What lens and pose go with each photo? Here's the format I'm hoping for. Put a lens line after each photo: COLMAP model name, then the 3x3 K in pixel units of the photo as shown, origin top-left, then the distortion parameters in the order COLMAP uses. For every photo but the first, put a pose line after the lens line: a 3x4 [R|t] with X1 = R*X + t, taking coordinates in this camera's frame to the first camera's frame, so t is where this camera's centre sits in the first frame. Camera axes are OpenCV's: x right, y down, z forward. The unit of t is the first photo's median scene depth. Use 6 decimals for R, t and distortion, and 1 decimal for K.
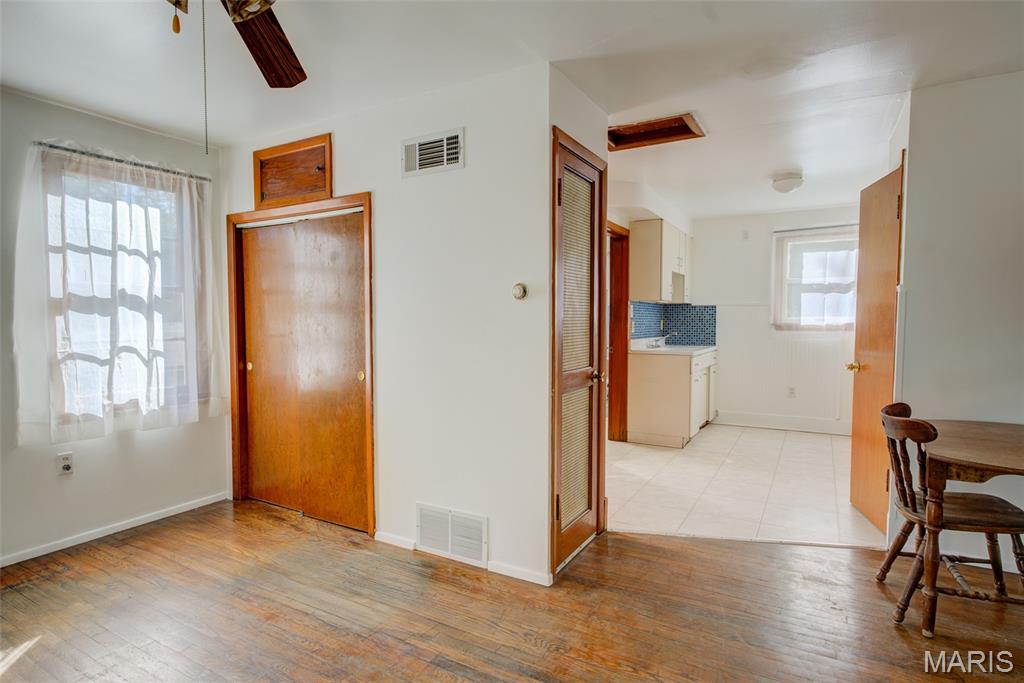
lens RADIAL K [[533.0, 0, 522.0], [0, 533.0, 343.8], [0, 0, 1]] dist [0.000218, 0.008145]
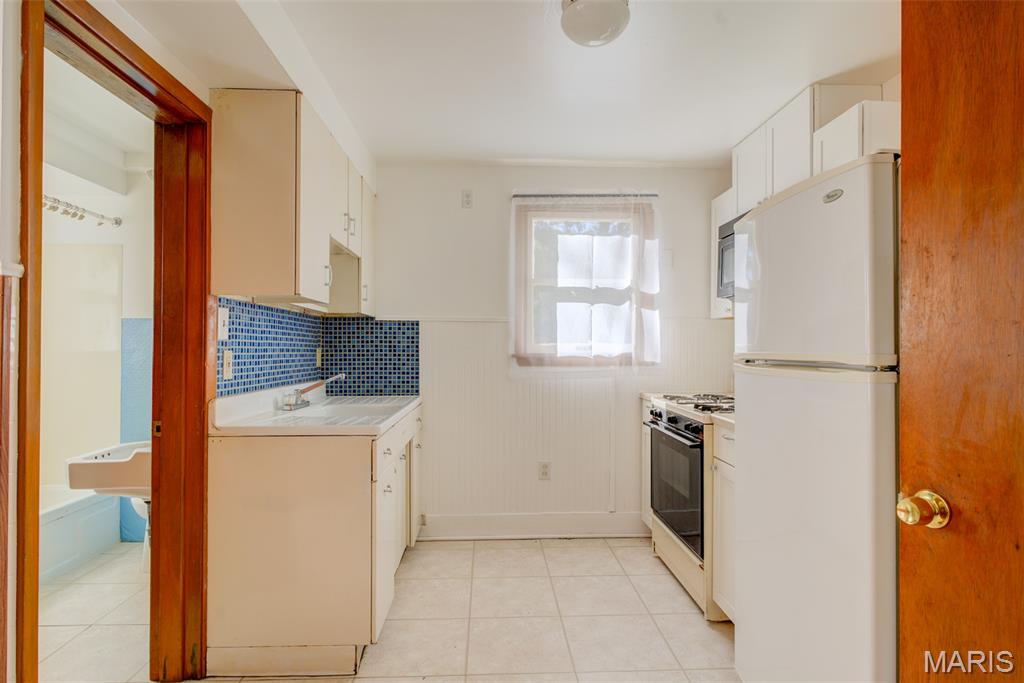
lens RADIAL K [[533.0, 0, 502.1], [0, 533.0, 345.8], [0, 0, 1]] dist [0.000218, 0.008145]
pose [[0.859818, 0.005273, 0.510574, 0.169184], [0.019262, 0.998900, -0.042754, -0.023220], [-0.510238, 0.046595, 0.858770, 0.521516]]
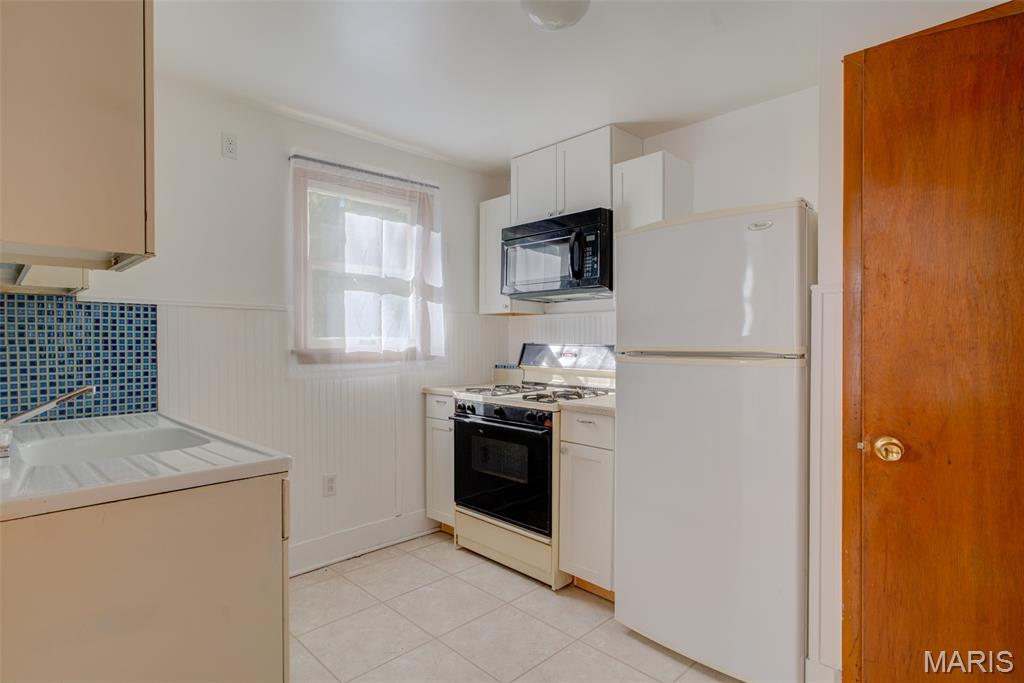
lens RADIAL K [[533.0, 0, 516.6], [0, 533.0, 345.0], [0, 0, 1]] dist [0.000218, 0.008145]
pose [[0.295660, -0.006432, 0.955272, 0.081446], [0.044332, 0.998992, -0.006995, -0.031343], [-0.954264, 0.044417, 0.295647, 0.685857]]
